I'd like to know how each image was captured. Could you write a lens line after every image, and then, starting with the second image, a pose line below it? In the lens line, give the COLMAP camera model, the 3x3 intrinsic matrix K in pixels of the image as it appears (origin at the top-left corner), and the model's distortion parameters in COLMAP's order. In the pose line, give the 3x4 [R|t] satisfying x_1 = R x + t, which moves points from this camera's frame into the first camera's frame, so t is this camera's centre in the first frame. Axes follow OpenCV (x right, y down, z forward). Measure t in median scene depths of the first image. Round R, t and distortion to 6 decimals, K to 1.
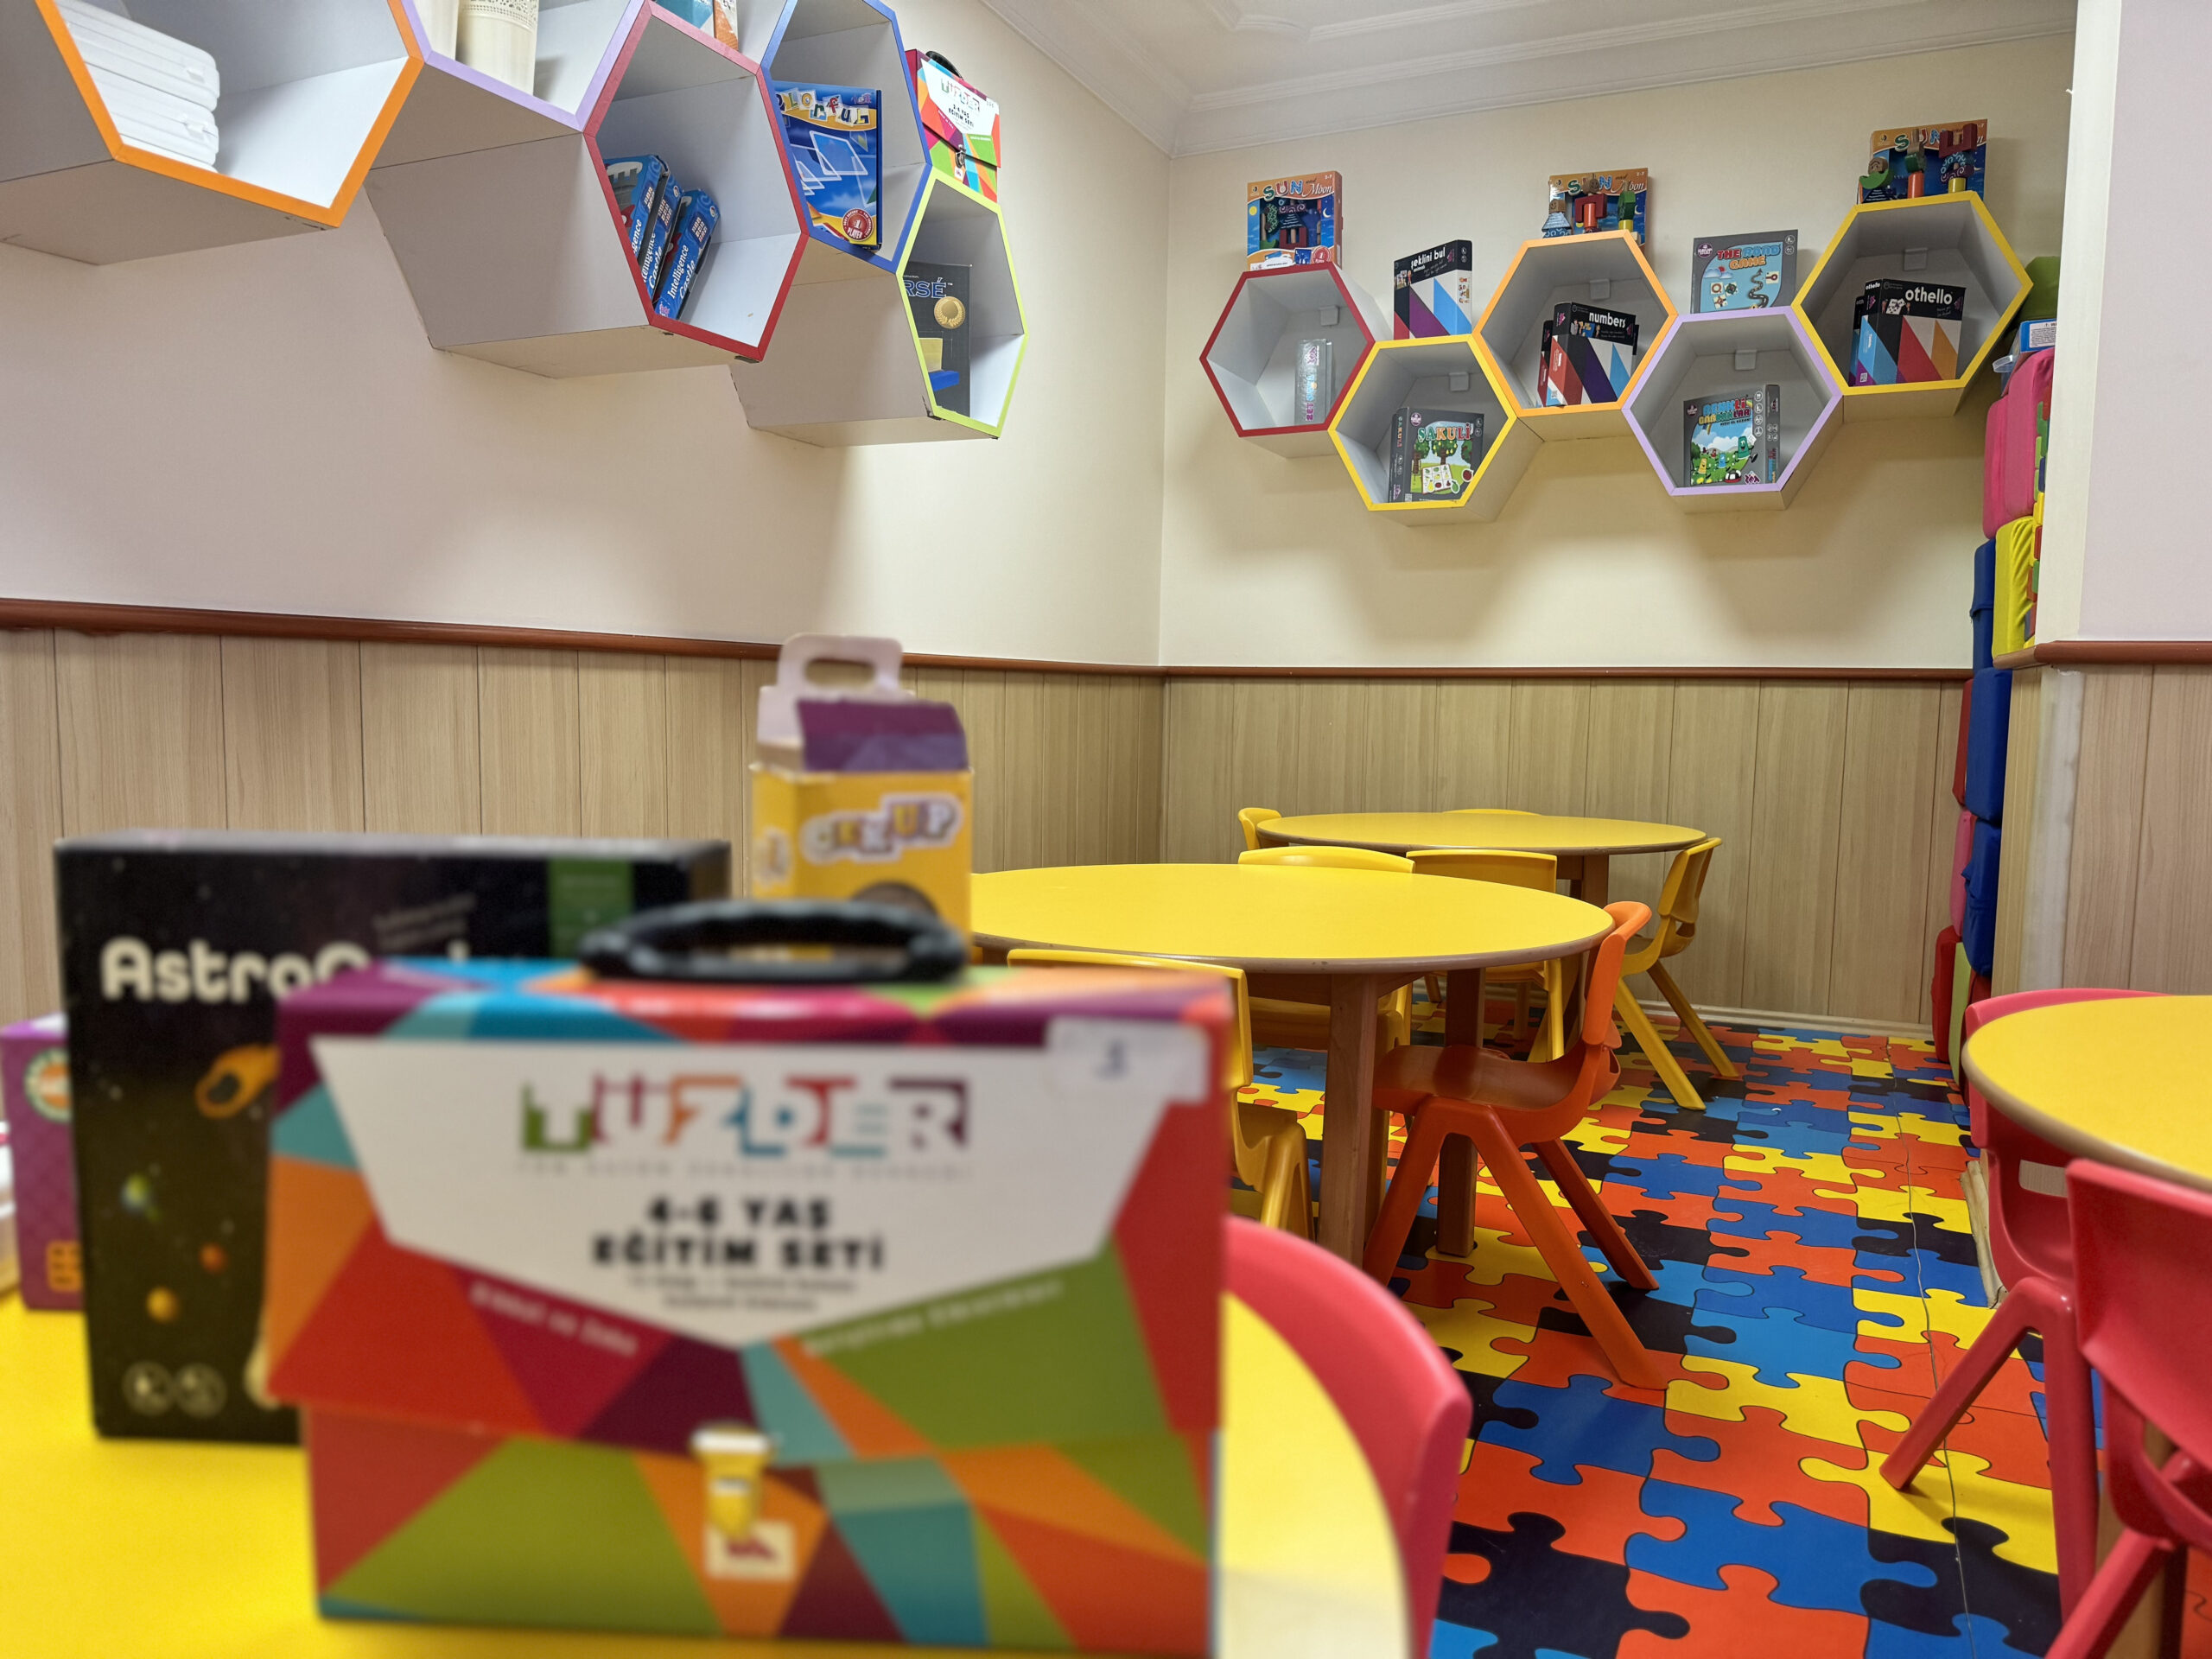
lens RADIAL K [[1565.3, 0, 1106.0], [0, 1565.3, 829.5], [0, 0, 1]] dist [0.167301, -0.297235]
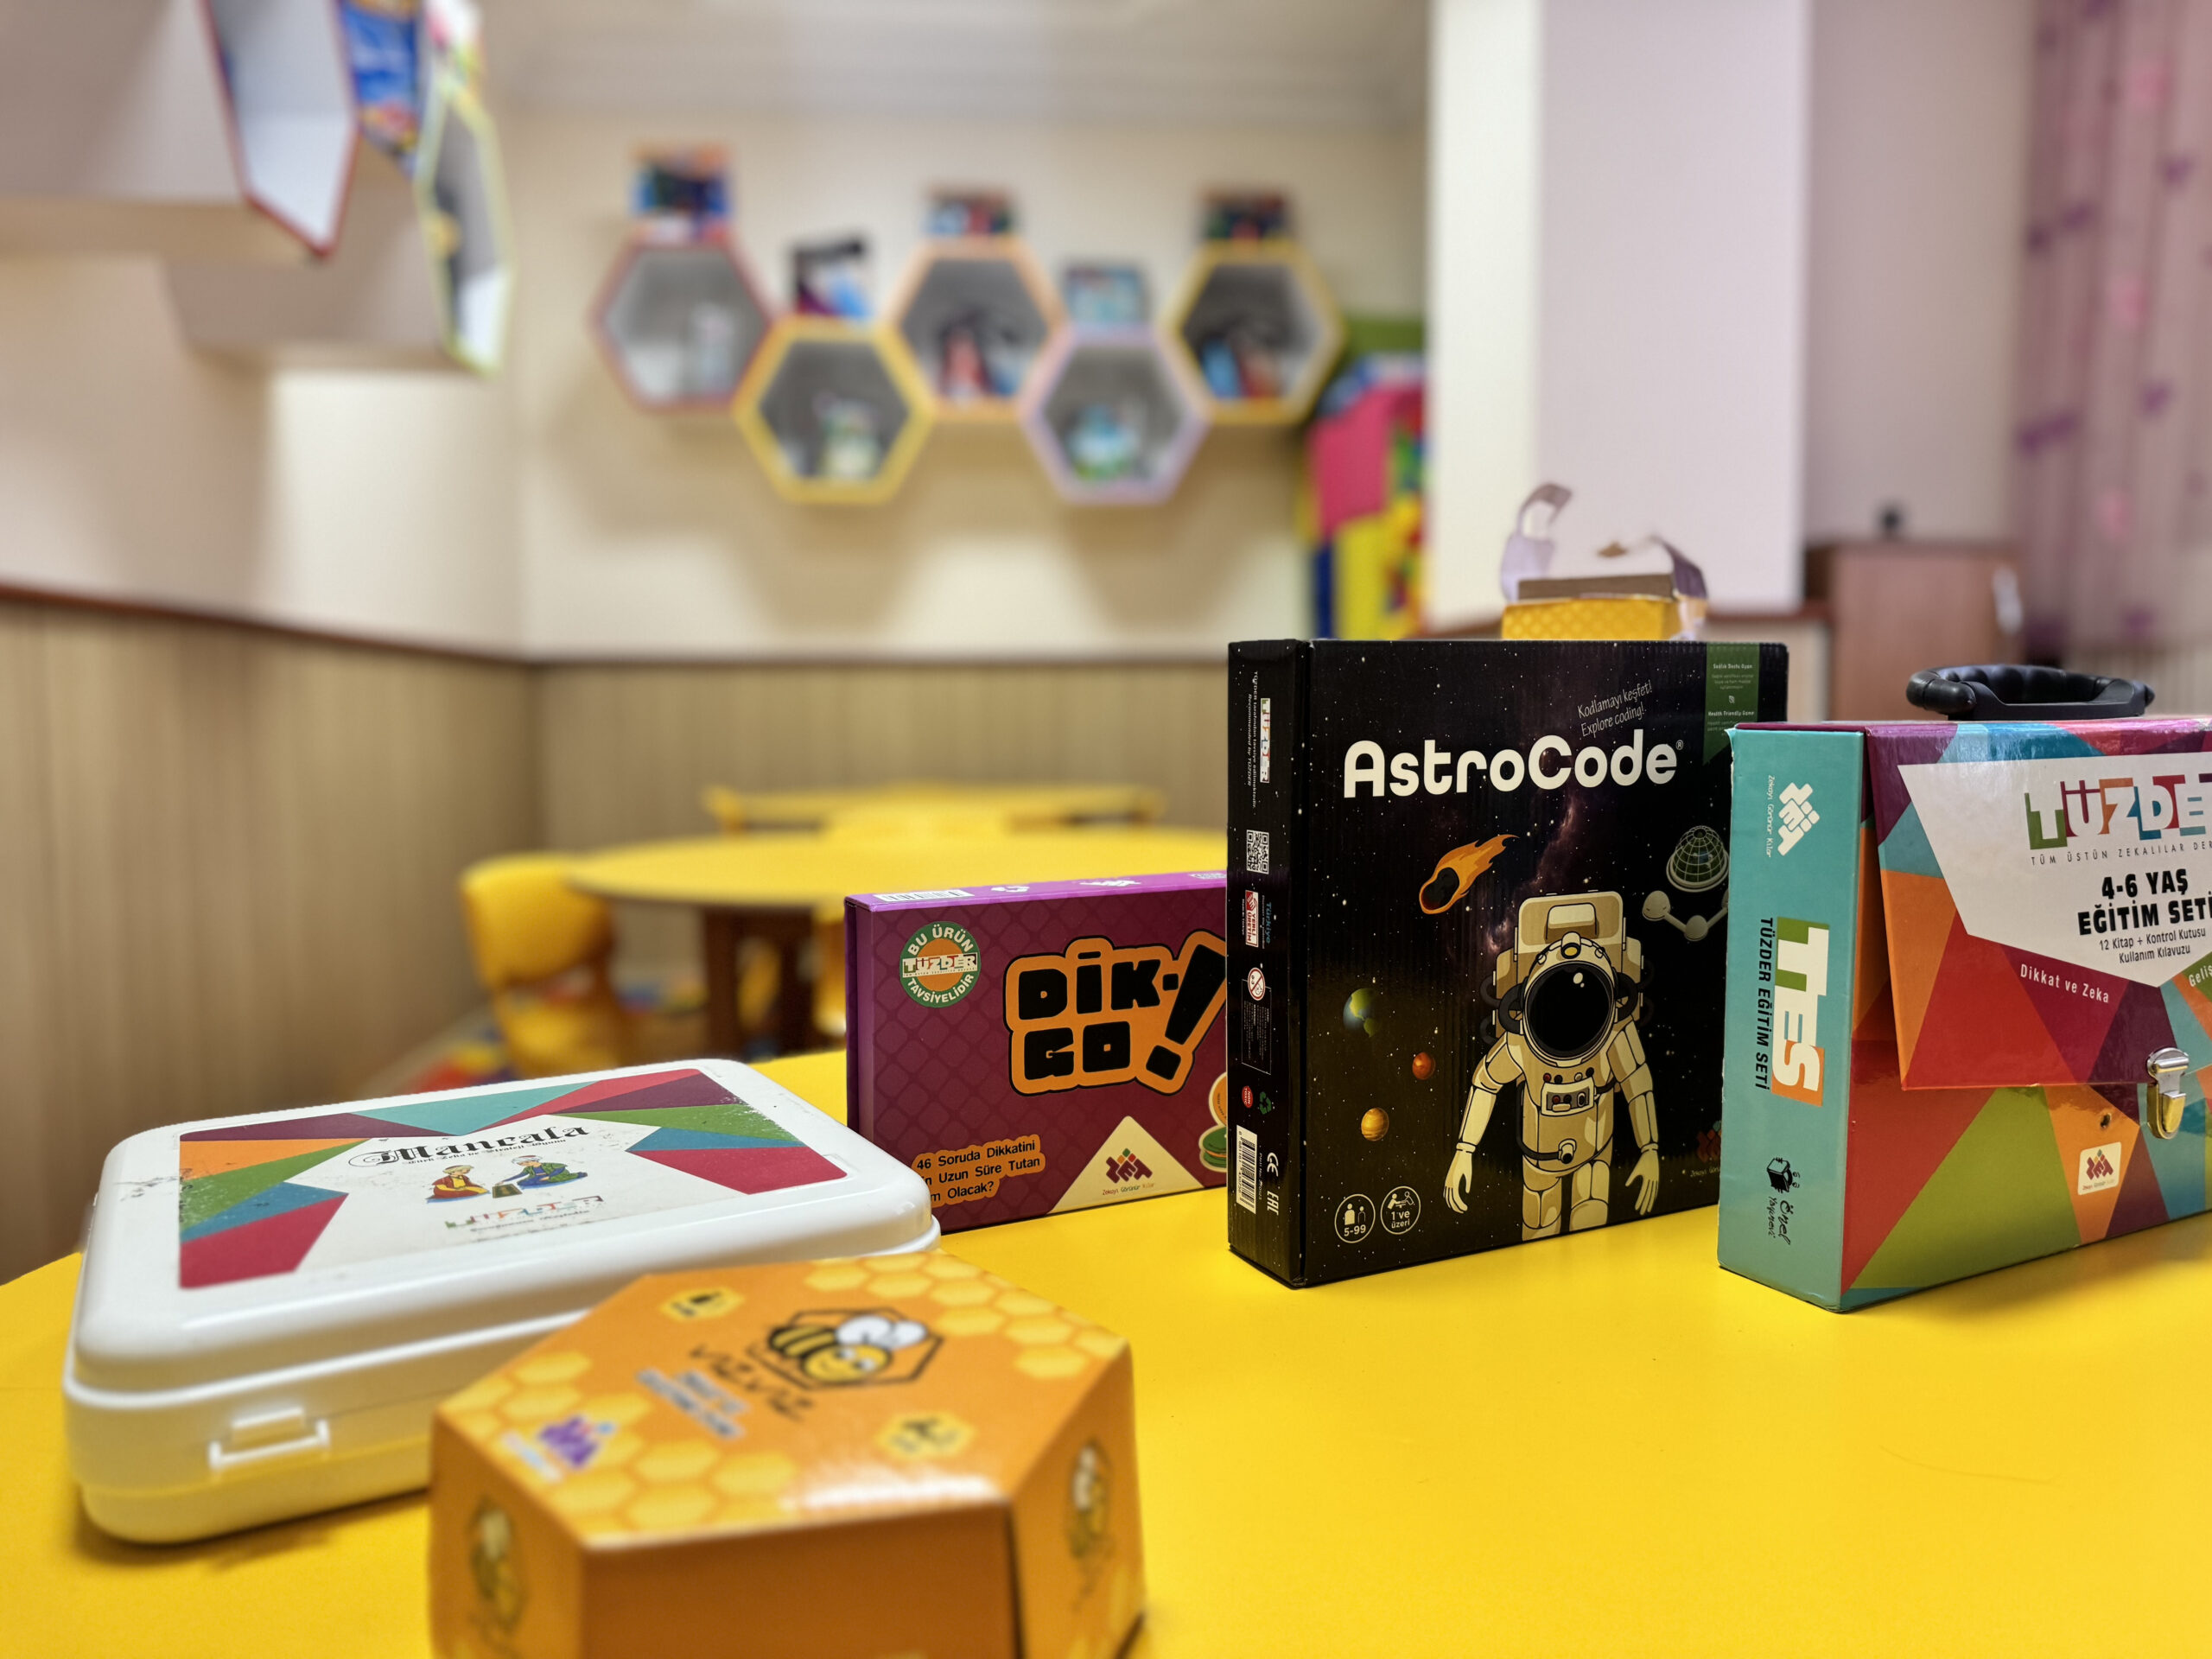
lens RADIAL K [[1600.0, 0, 1112.7], [0, 1600.0, 837.2], [0, 0, 1]] dist [0.044284, -0.037396]
pose [[0.855462, -0.060469, 0.514324, -0.202695], [0.064337, 0.997875, 0.010309, 0.017688], [-0.513854, 0.024271, 0.857534, 0.041099]]
